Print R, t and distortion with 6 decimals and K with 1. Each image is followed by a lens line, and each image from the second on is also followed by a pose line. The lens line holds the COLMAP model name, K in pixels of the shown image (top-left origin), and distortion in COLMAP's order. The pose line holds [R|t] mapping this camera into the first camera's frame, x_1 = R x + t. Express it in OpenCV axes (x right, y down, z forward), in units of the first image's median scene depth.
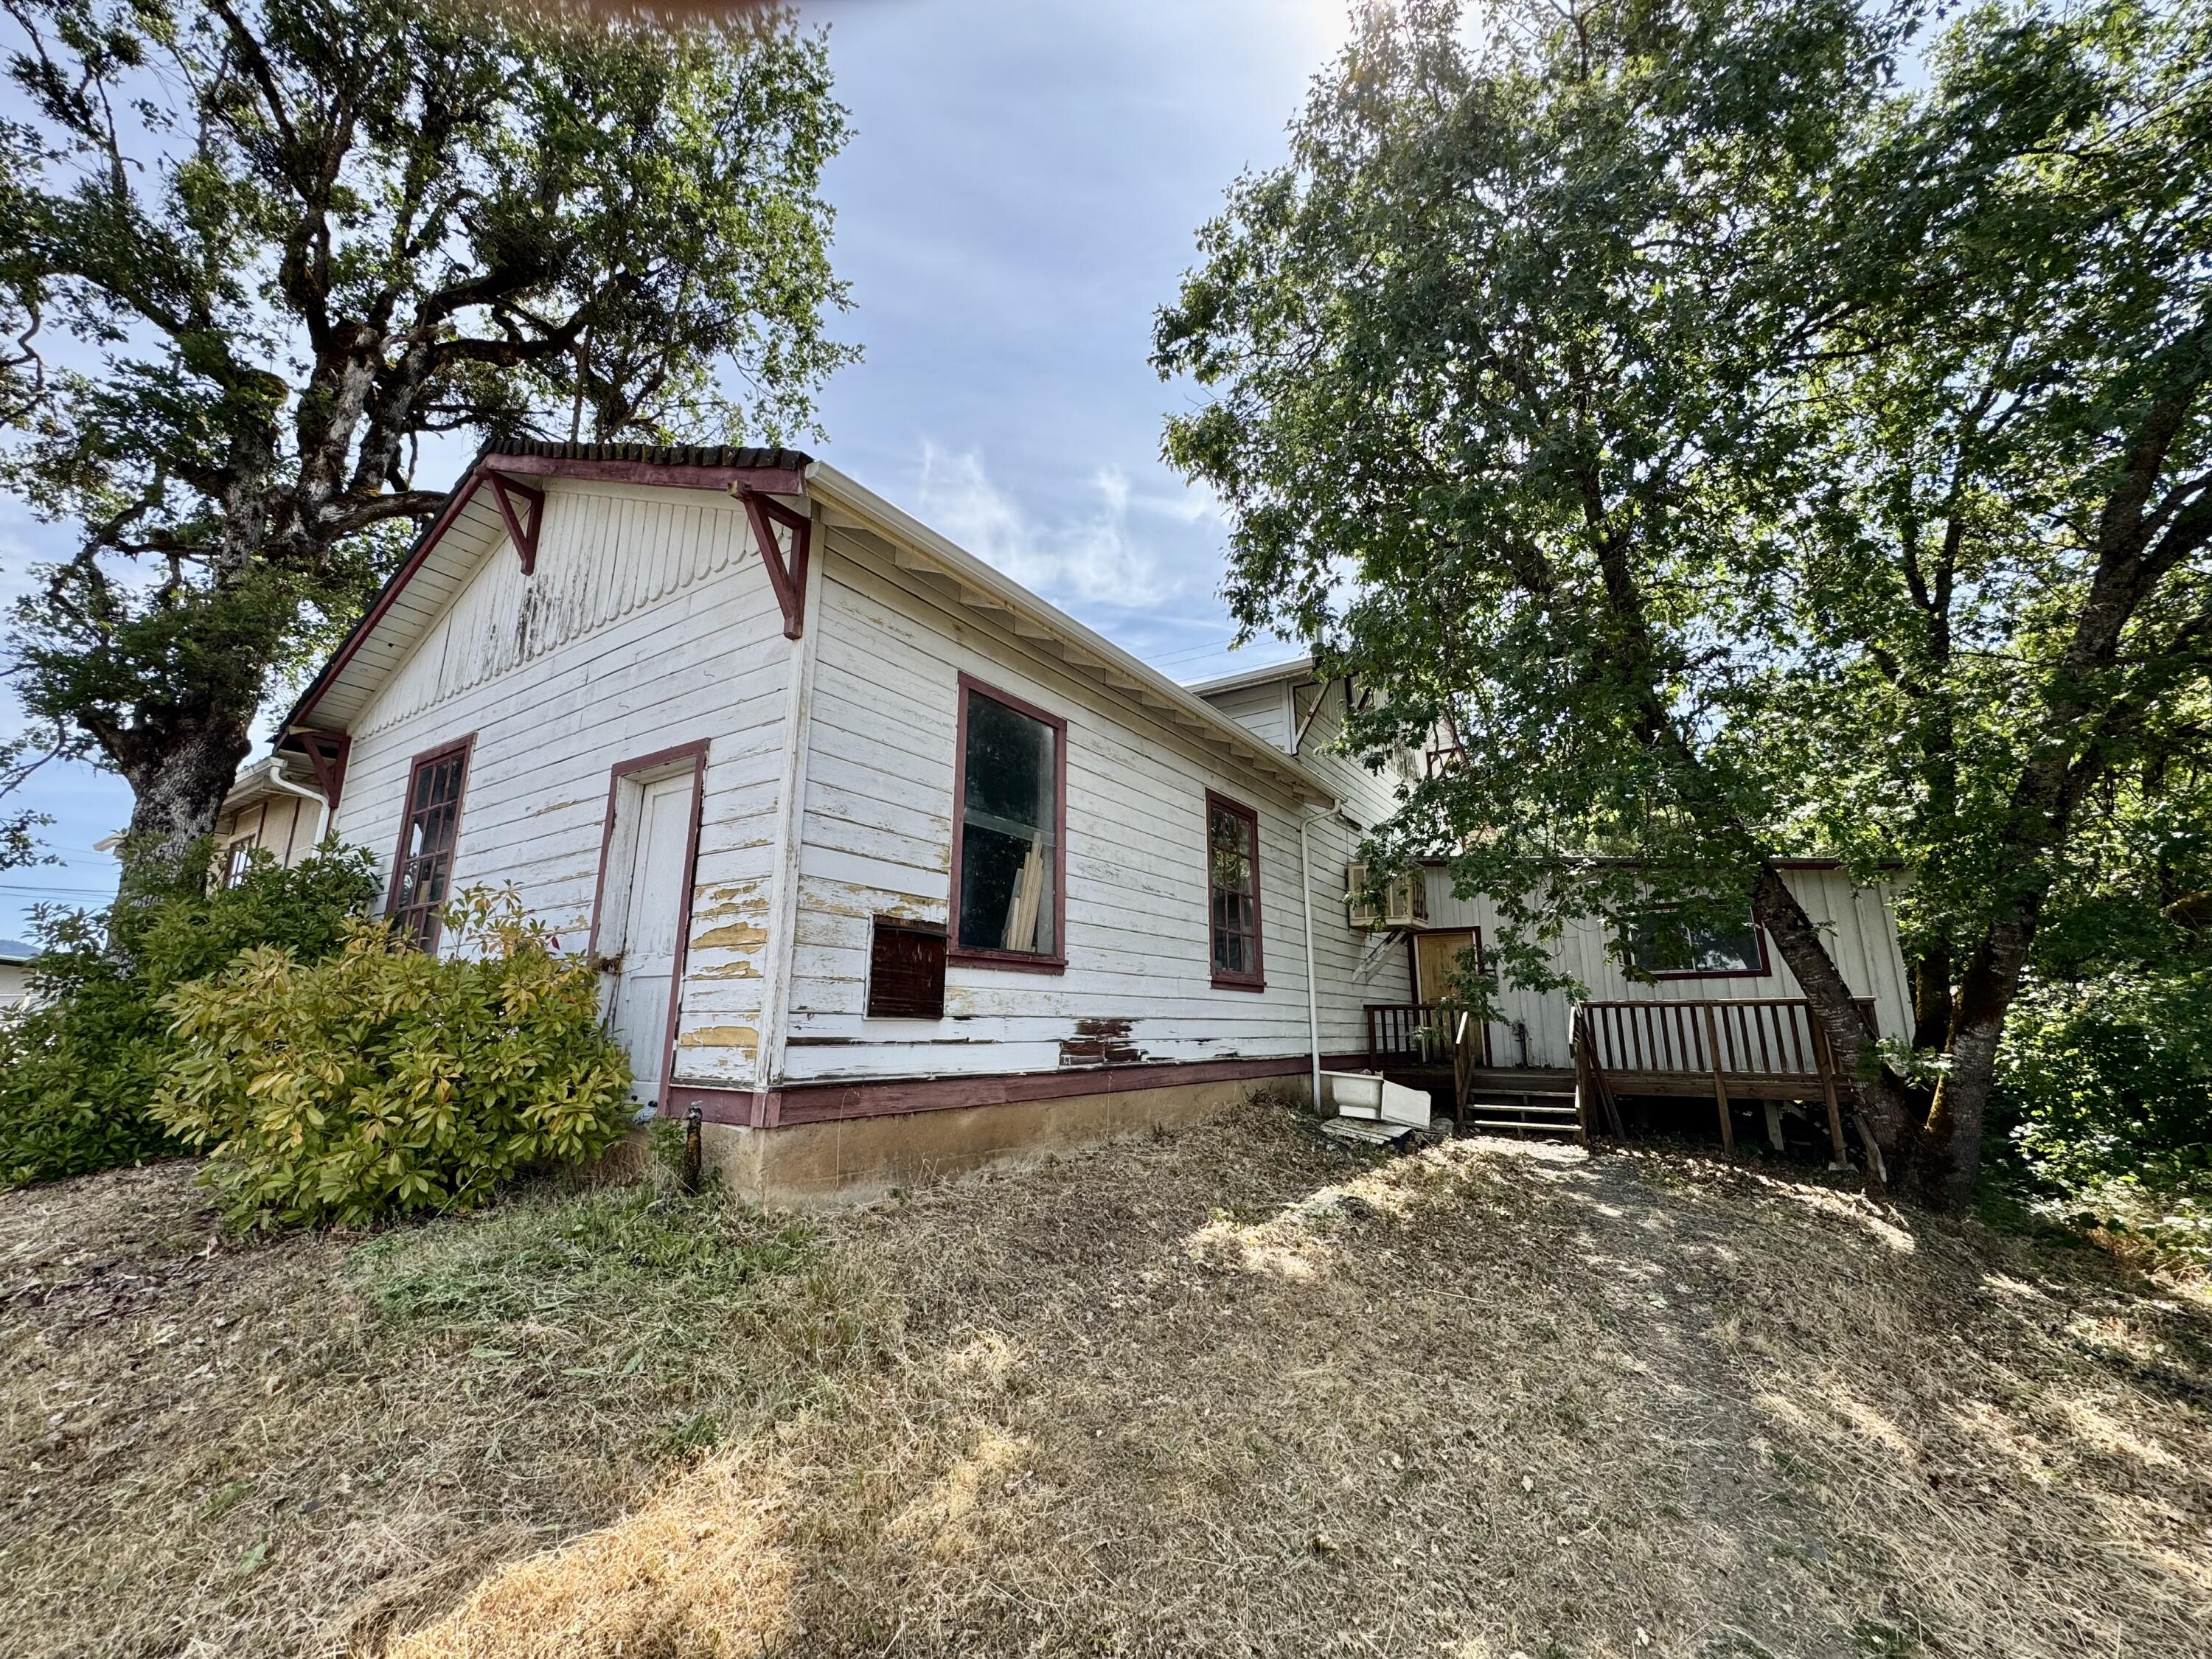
lens RADIAL K [[881.2, 0, 1108.1], [0, 881.2, 826.4], [0, 0, 1]] dist [-0.001604, 0.000393]
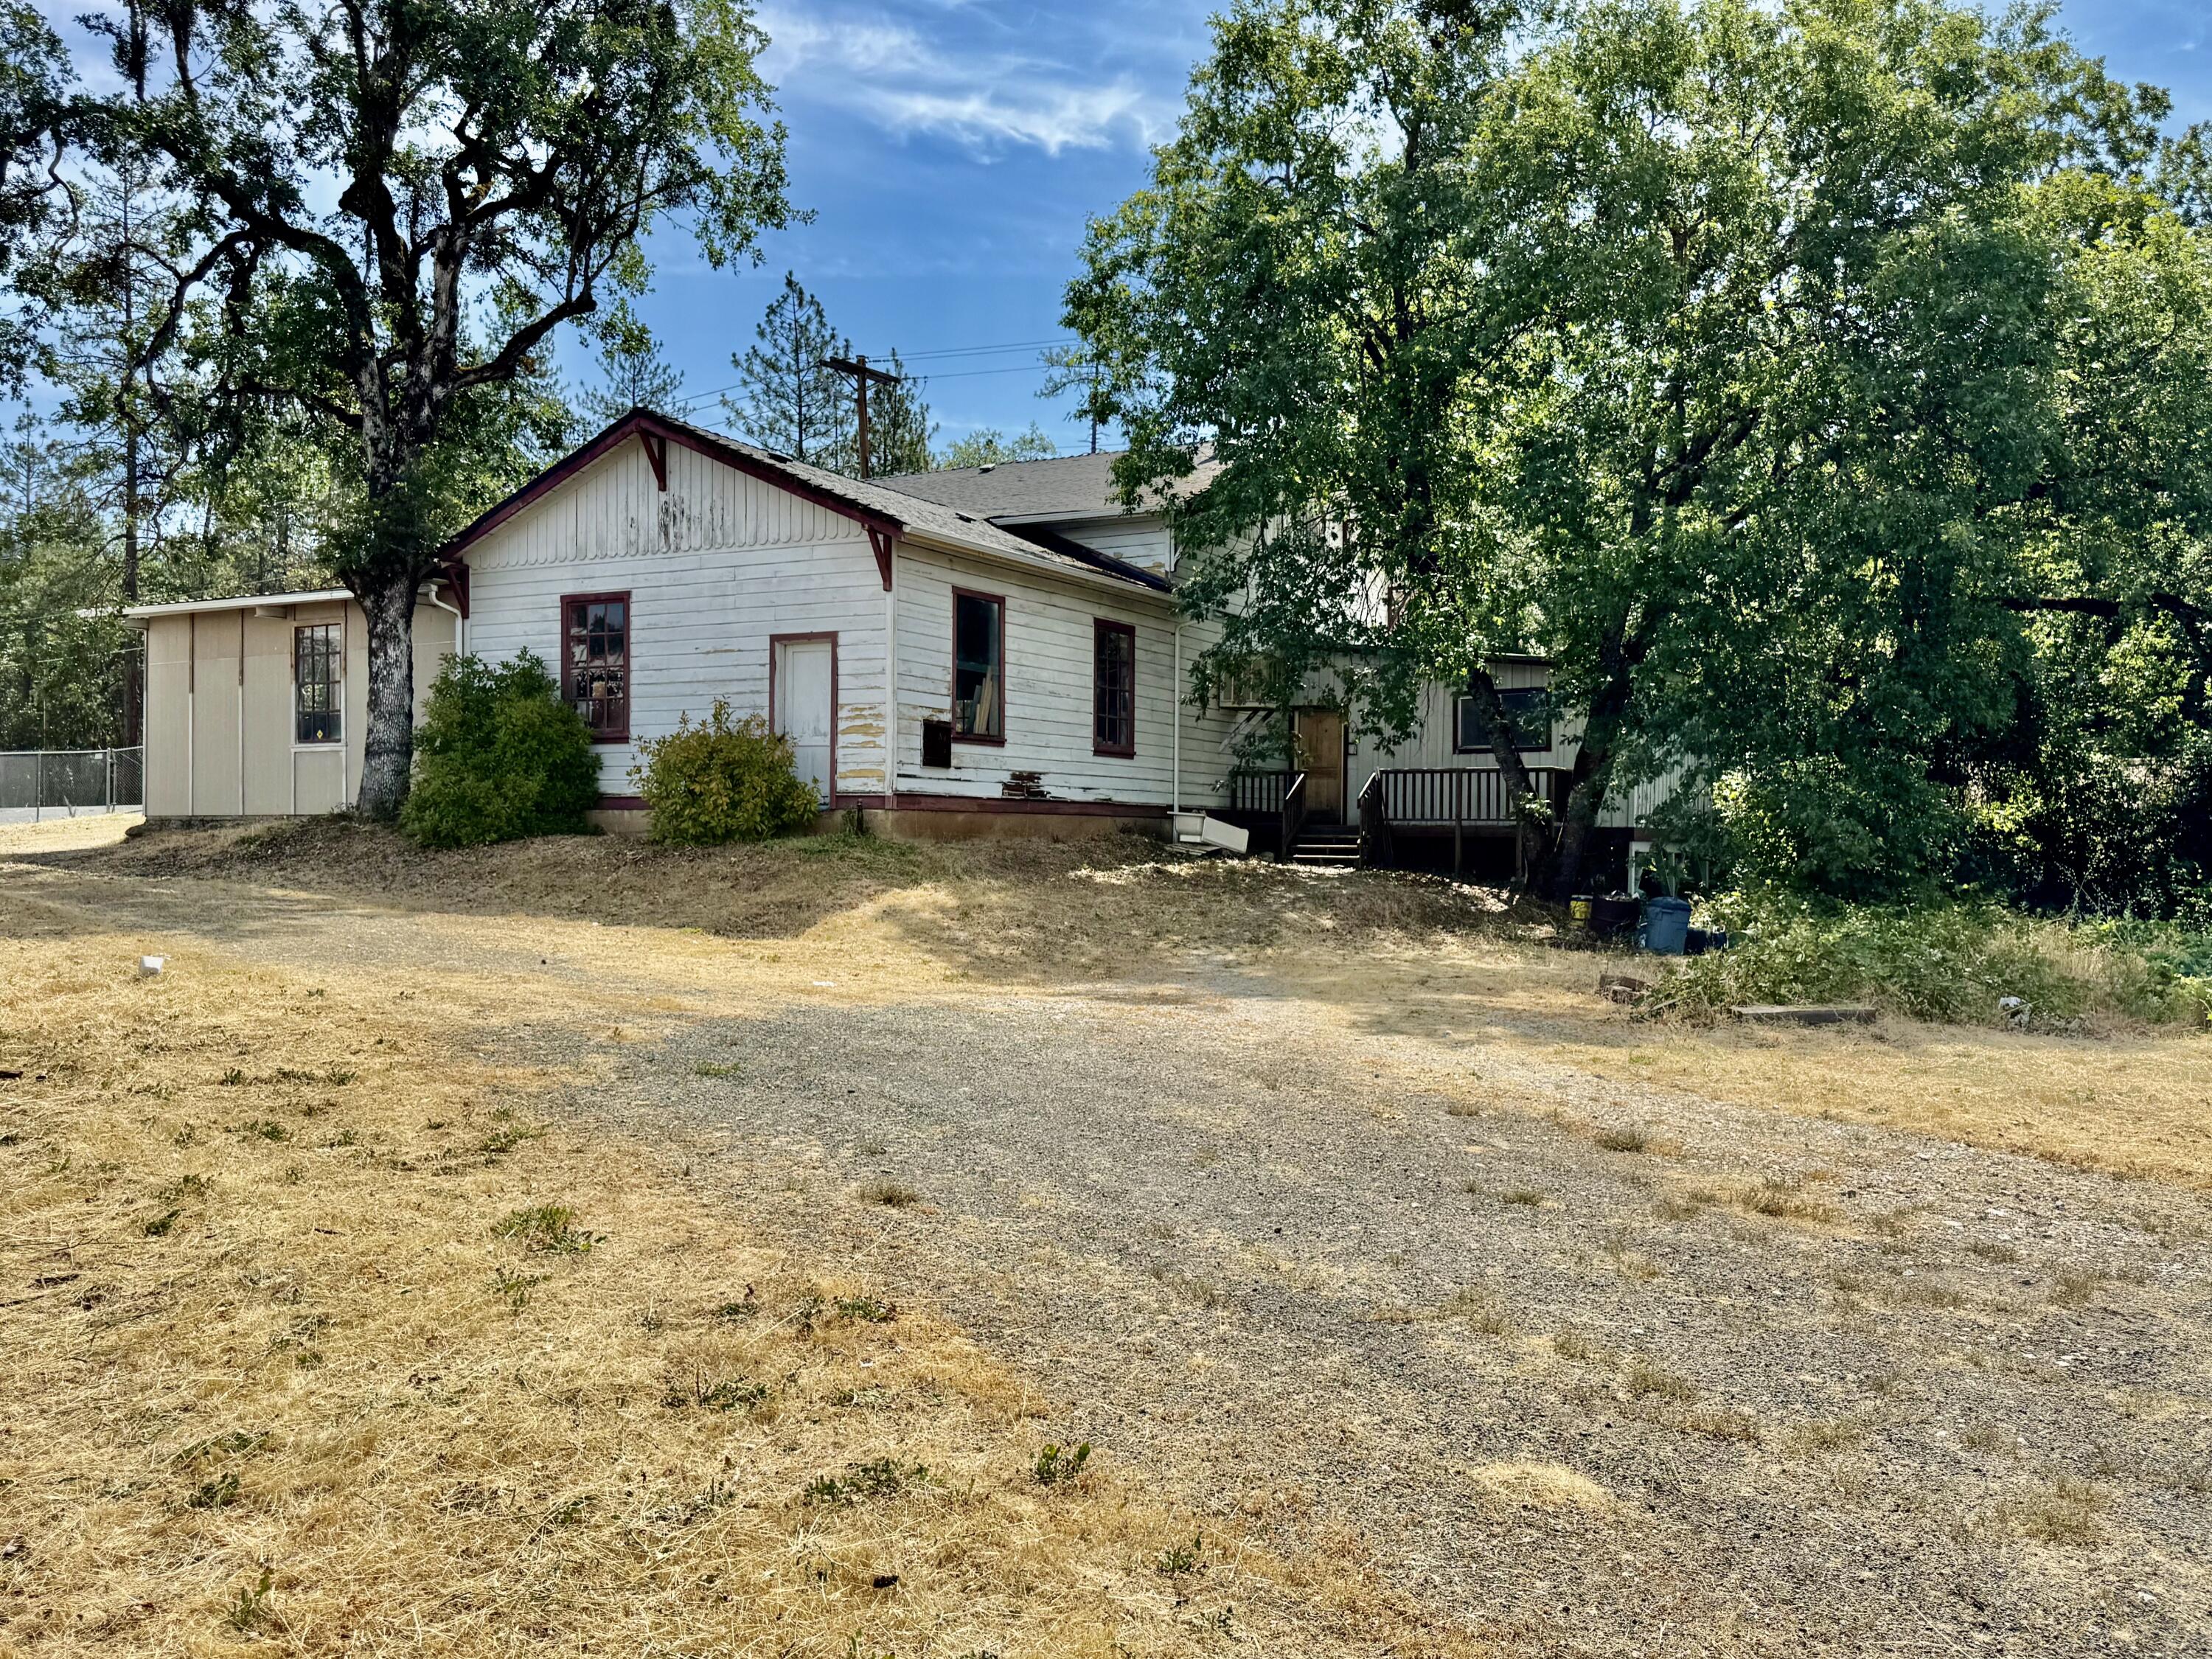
lens RADIAL K [[1699.2, 0, 1154.6], [0, 1699.2, 836.3], [0, 0, 1]] dist [0.030458, -0.065350]
pose [[0.994439, 0.008517, 0.104969, -0.102389], [-0.032234, 0.973506, 0.226377, -0.423233], [-0.100260, -0.228501, 0.968367, -2.293641]]
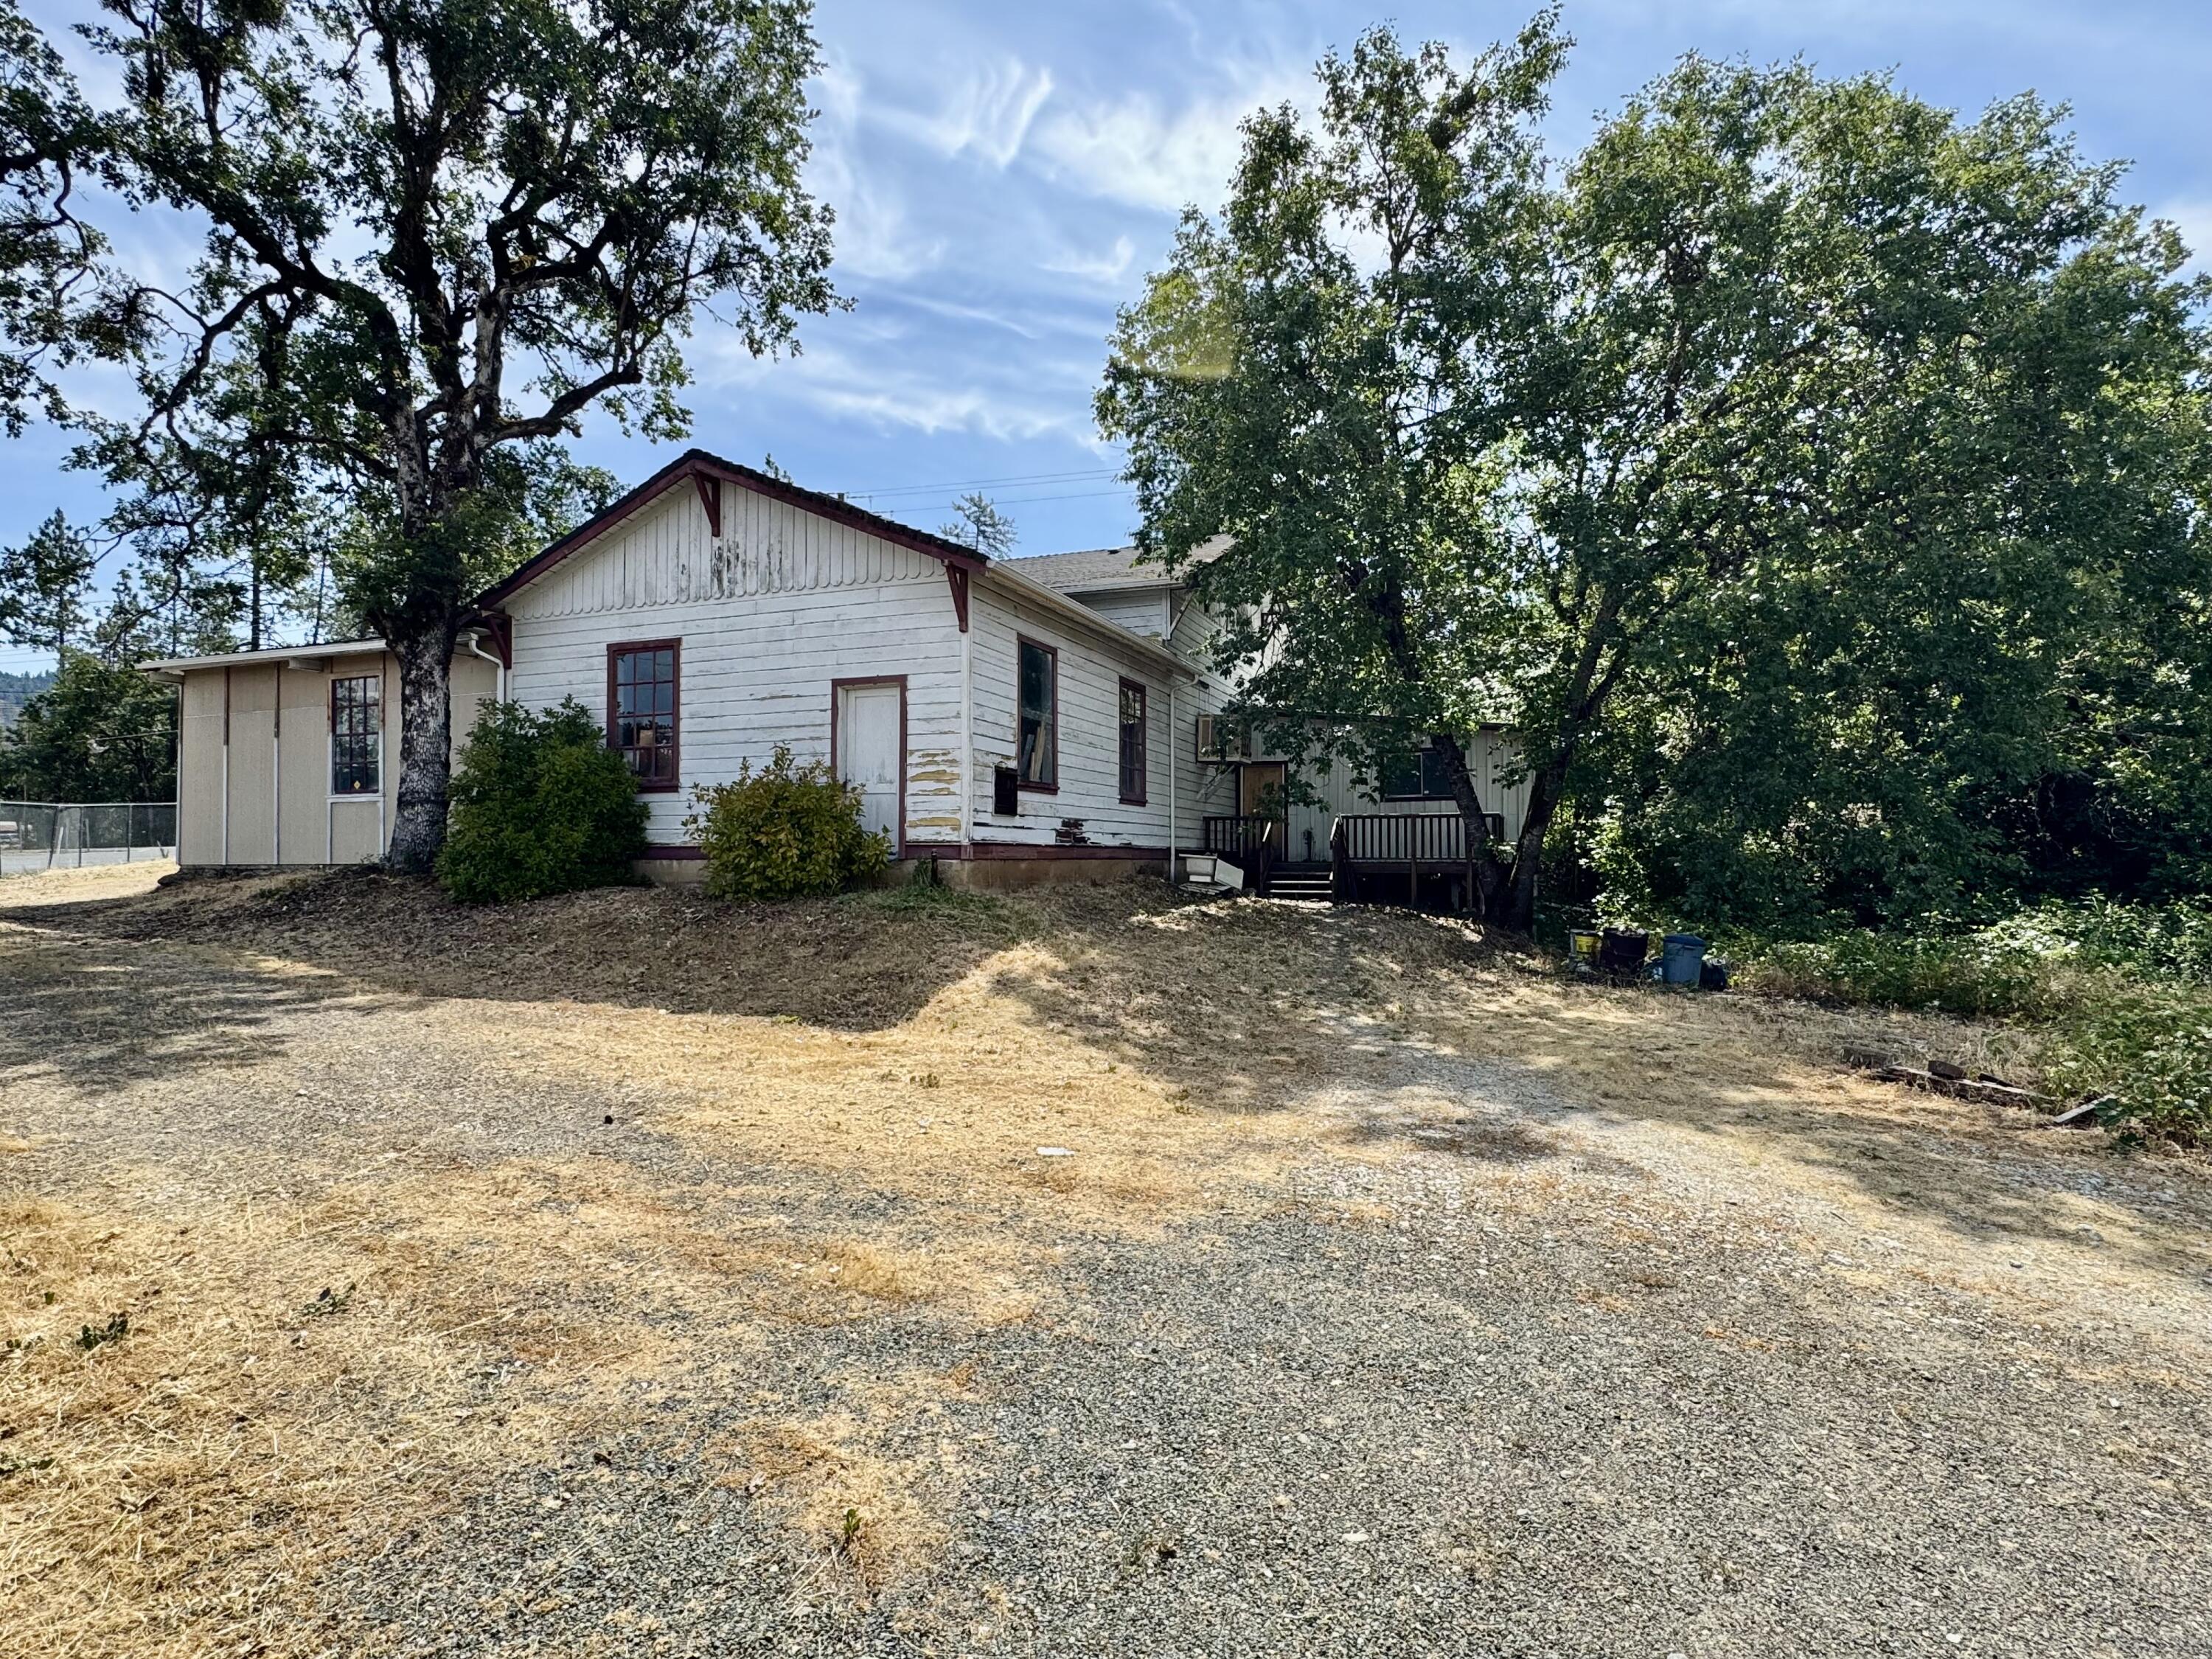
lens RADIAL K [[1098.4, 0, 1106.0], [0, 1098.4, 829.5], [0, 0, 1]] dist [-0.002426, 0.000125]
pose [[0.977914, 0.005713, 0.208931, -0.406301], [-0.047809, 0.979238, 0.196995, -0.203605], [-0.203468, -0.202633, 0.957884, -1.157182]]
